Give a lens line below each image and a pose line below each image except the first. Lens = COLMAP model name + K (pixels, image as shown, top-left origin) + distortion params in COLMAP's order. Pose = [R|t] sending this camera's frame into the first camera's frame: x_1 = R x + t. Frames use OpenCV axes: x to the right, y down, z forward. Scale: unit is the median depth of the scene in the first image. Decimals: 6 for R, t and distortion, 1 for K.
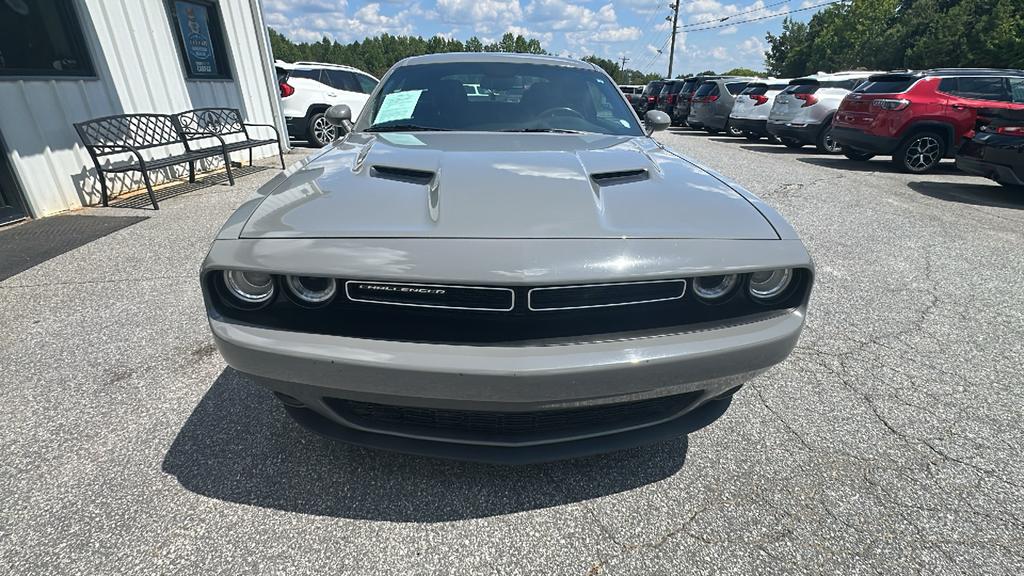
lens RADIAL K [[469.8, 0, 512.0], [0, 469.8, 288.0], [0, 0, 1]] dist [-0.000534, -0.000584]
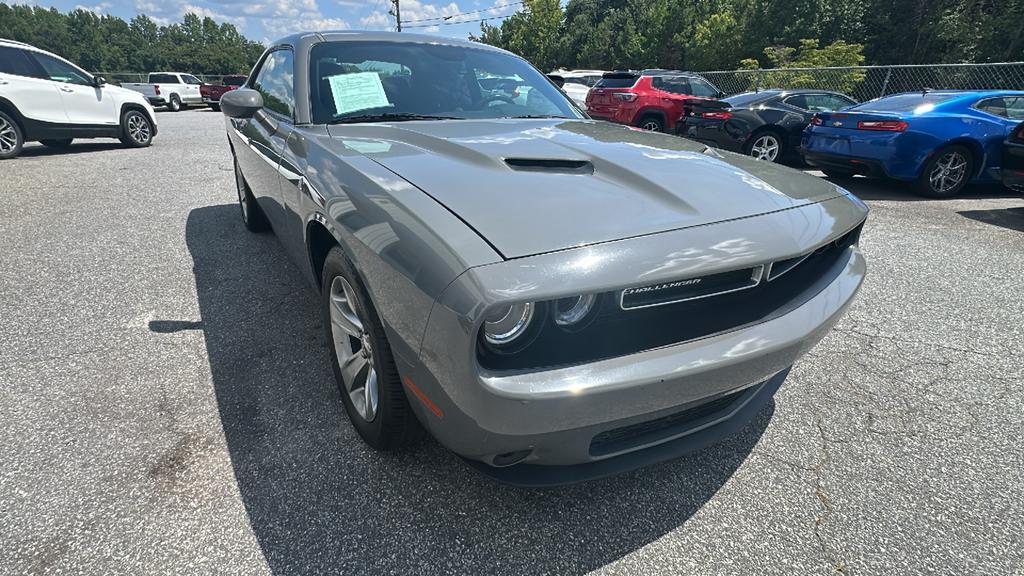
lens RADIAL K [[467.8, 0, 512.0], [0, 467.8, 288.0], [0, 0, 1]] dist [-0.001921, 0.000018]
pose [[0.856135, -0.192909, 0.479395, -0.026767], [0.186952, 0.980493, 0.060679, -0.003064], [-0.481749, 0.037675, 0.875499, 0.010155]]
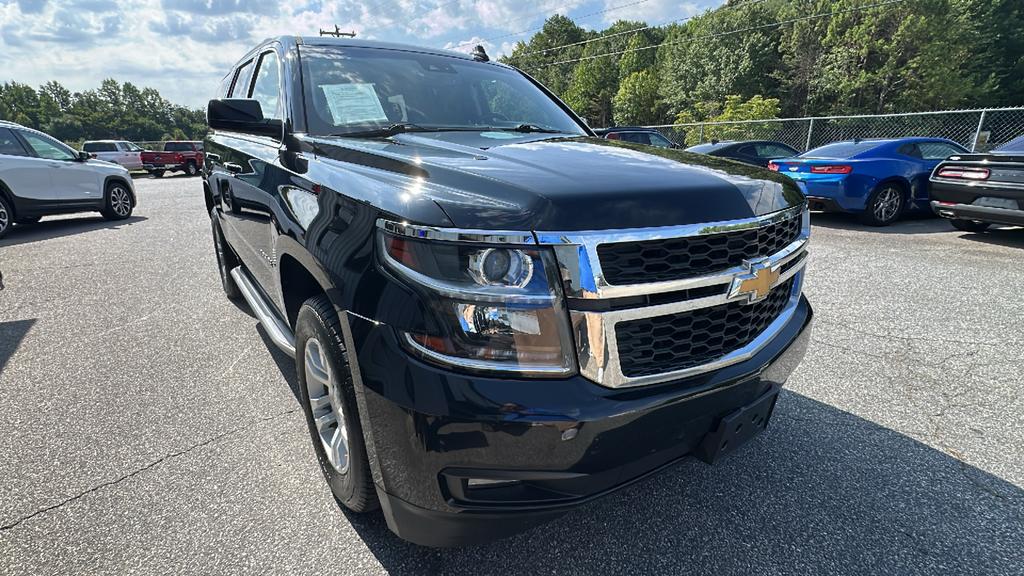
lens RADIAL K [[467.8, 0, 512.0], [0, 467.8, 288.0], [0, 0, 1]] dist [-0.001921, 0.000018]
pose [[0.776703, -0.203188, 0.596194, -0.051608], [0.259728, 0.965637, -0.009268, -0.008513], [-0.573824, 0.162047, 0.802787, 0.015576]]
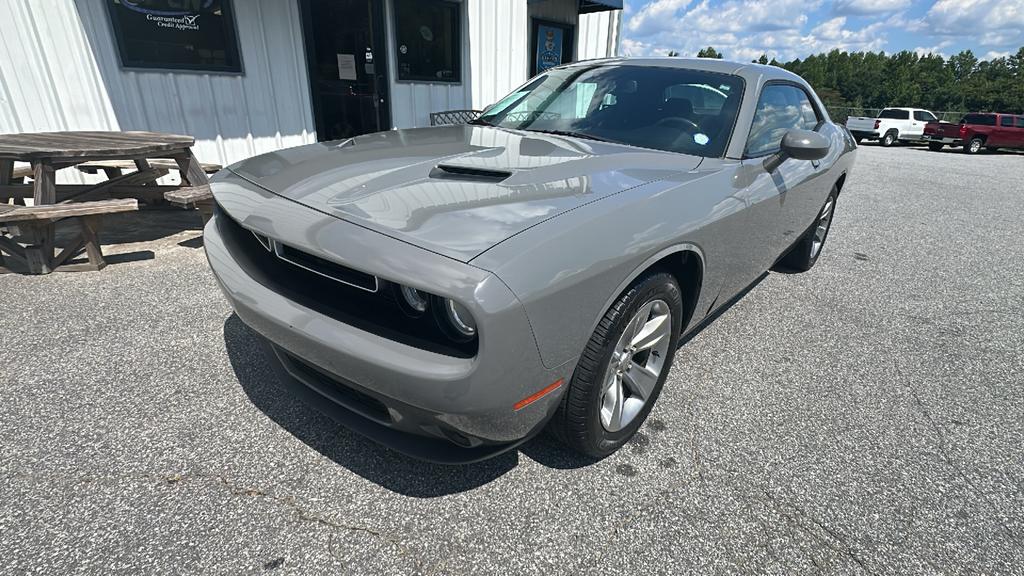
lens RADIAL K [[467.8, 0, 512.0], [0, 467.8, 288.0], [0, 0, 1]] dist [-0.001921, 0.000018]
pose [[0.697258, 0.298936, -0.651512, 0.035277], [-0.318868, 0.943363, 0.091590, -0.004989], [0.641992, 0.143884, 0.753089, 0.014025]]
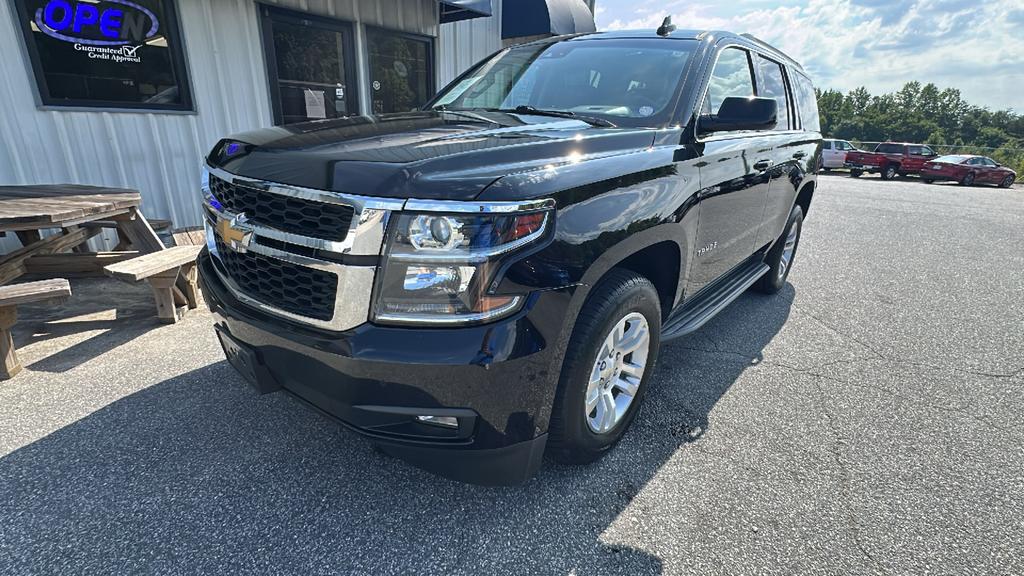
lens RADIAL K [[467.8, 0, 512.0], [0, 467.8, 288.0], [0, 0, 1]] dist [-0.001921, 0.000018]
pose [[0.778159, 0.231076, -0.584013, 0.017144], [-0.282409, 0.959289, 0.003270, -0.006689], [0.560993, 0.162386, 0.811737, 0.013959]]
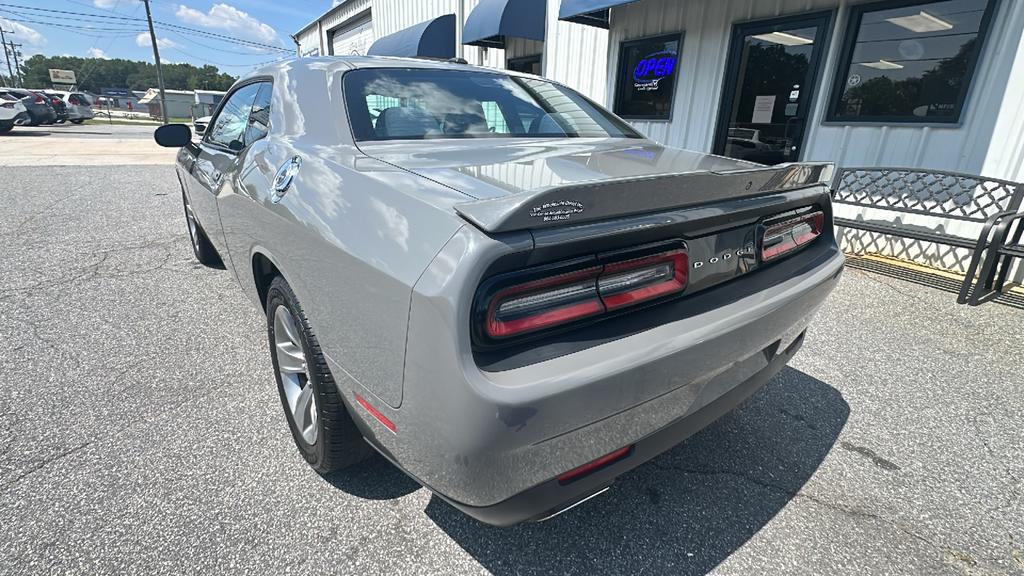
lens RADIAL K [[467.8, 0, 512.0], [0, 467.8, 288.0], [0, 0, 1]] dist [-0.001921, 0.000018]
pose [[-0.818360, 0.172348, -0.548254, 0.021884], [-0.254535, 0.746613, 0.614639, -0.058163], [0.515266, 0.642546, -0.567130, 0.134257]]
